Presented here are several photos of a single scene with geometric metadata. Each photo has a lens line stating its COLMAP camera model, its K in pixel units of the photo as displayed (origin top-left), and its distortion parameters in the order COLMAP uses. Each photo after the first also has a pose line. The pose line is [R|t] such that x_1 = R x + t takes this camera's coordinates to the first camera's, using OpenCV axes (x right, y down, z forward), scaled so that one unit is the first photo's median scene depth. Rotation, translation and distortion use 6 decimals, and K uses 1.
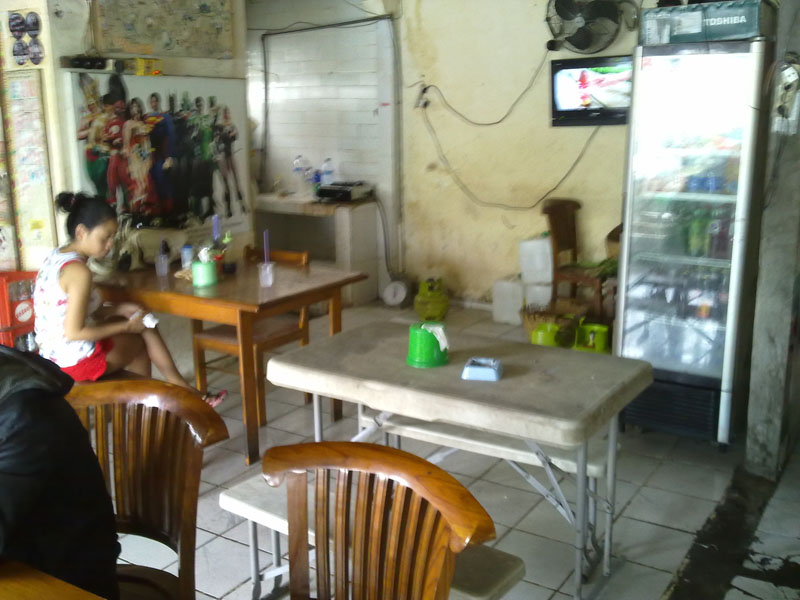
lens RADIAL K [[833.6, 0, 398.7], [0, 833.6, 298.5], [0, 0, 1]] dist [0.009738, 0.000000]
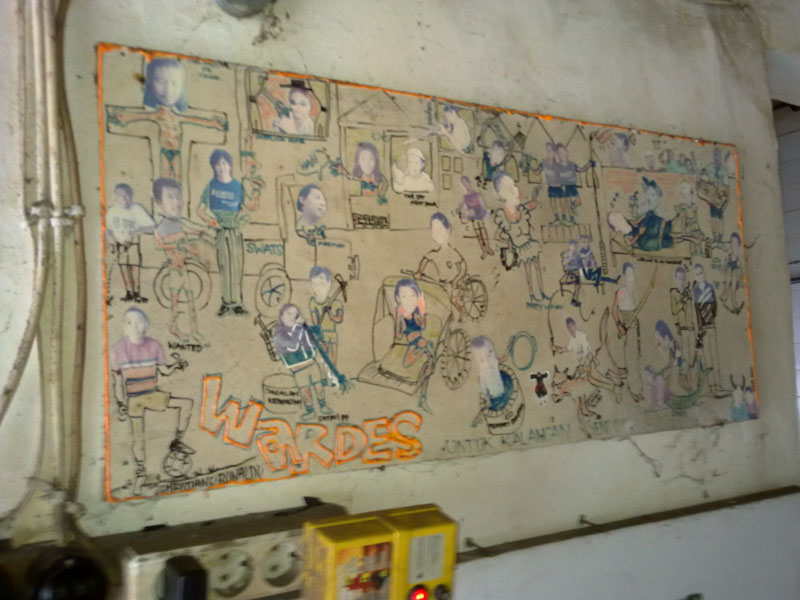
lens RADIAL K [[833.6, 0, 399.7], [0, 833.6, 300.8], [0, 0, 1]] dist [0.009738, 0.000000]
pose [[0.916250, -0.065909, -0.395149, -0.198624], [-0.051120, 0.959074, -0.278502, -0.249221], [0.397333, 0.275378, 0.875382, 0.741522]]
